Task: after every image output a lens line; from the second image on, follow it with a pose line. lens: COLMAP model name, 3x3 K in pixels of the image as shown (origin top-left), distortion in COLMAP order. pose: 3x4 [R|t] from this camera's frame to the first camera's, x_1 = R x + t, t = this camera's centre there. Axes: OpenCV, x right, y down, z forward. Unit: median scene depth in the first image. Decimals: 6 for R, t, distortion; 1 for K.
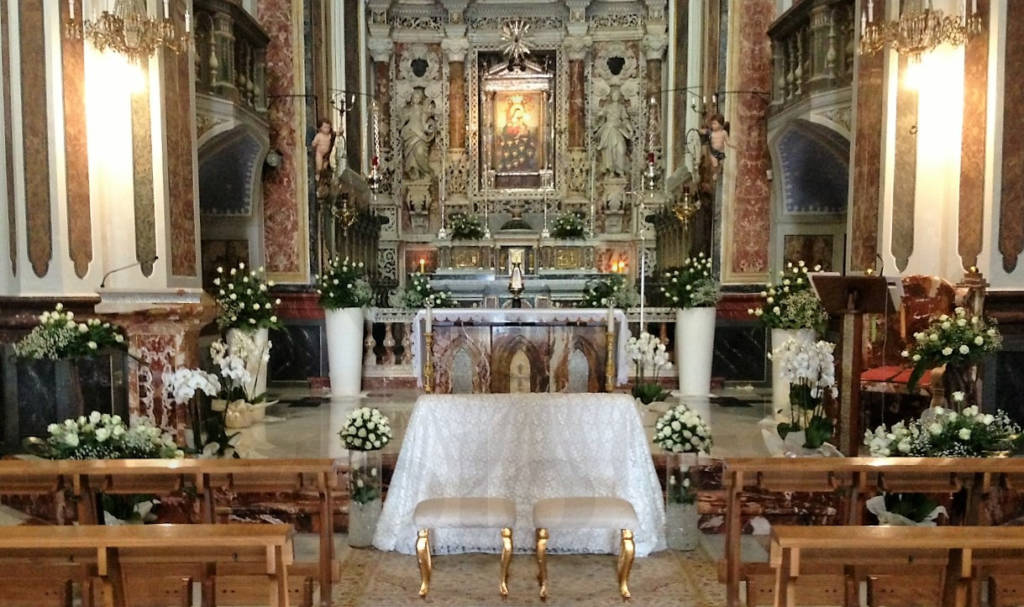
lens RADIAL K [[988.4, 0, 511.1], [0, 988.4, 368.3], [0, 0, 1]] dist [0.087114, 0.006813]
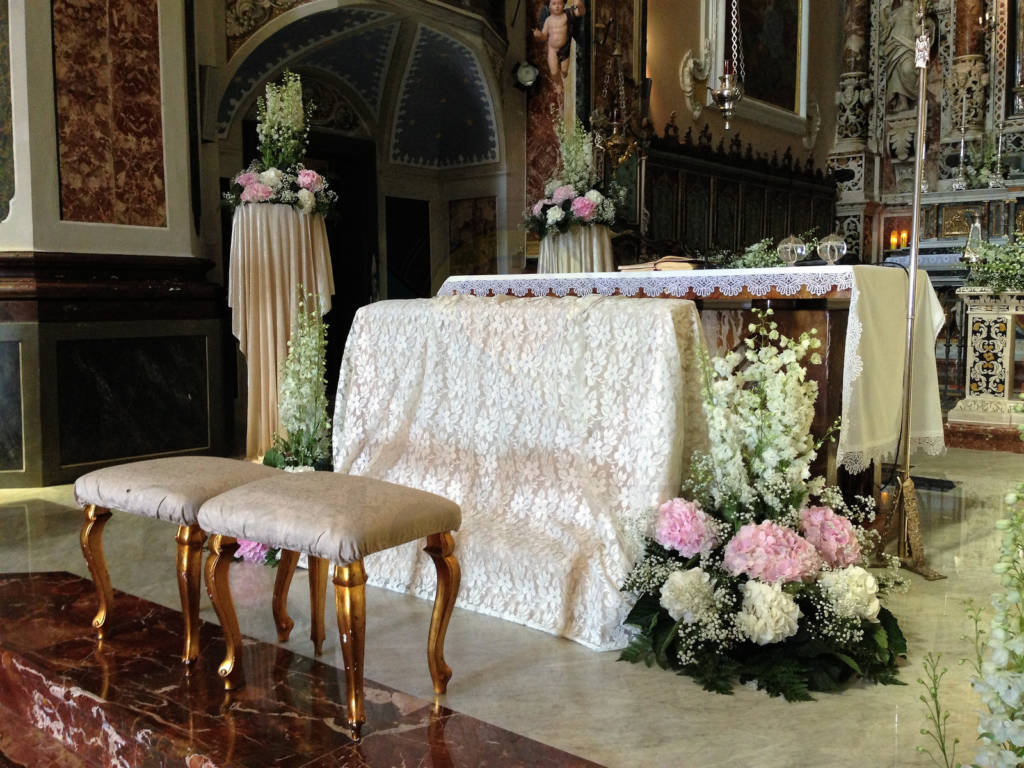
lens RADIAL K [[943.4, 0, 512.0], [0, 943.4, 384.0], [0, 0, 1]] dist [0.131447, -0.227505]
pose [[0.779604, 0.053567, -0.623978, 0.121472], [-0.046372, 0.998538, 0.027784, -0.009594], [0.624554, 0.007275, 0.780948, 0.330111]]
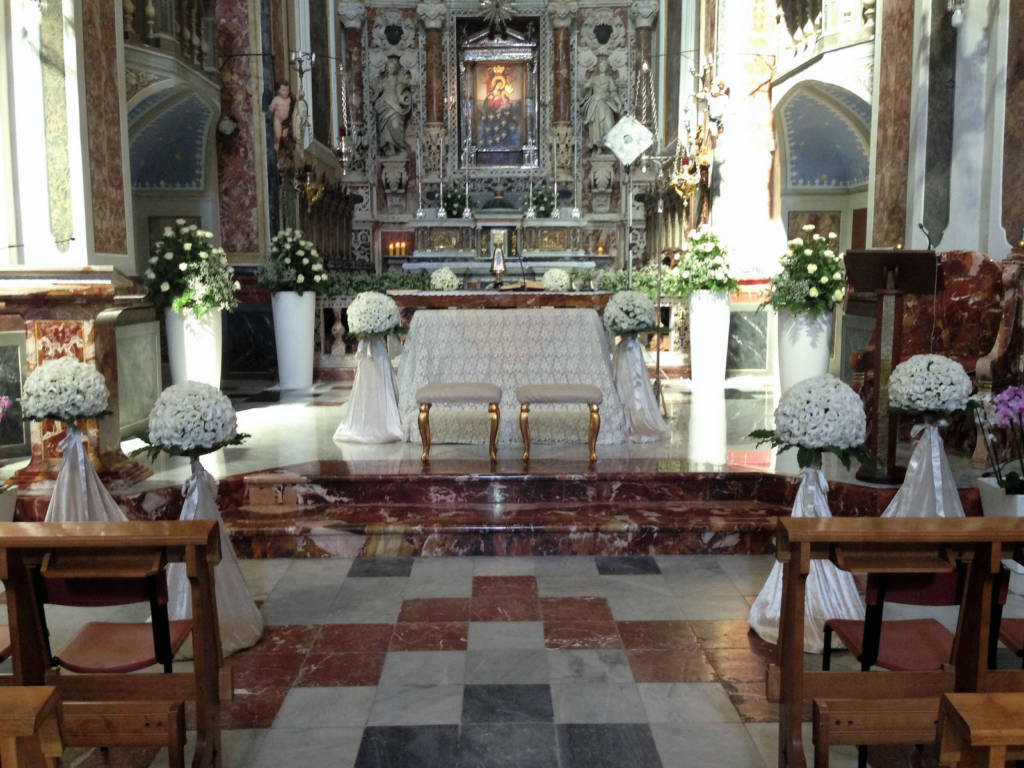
lens RADIAL K [[976.9, 0, 525.7], [0, 976.9, 382.4], [0, 0, 1]] dist [0.075208, -0.014821]
pose [[0.999536, -0.005634, 0.029925, 0.002237], [0.004761, 0.999564, 0.029142, -0.002178], [-0.030076, -0.028986, 0.999127, 0.062995]]
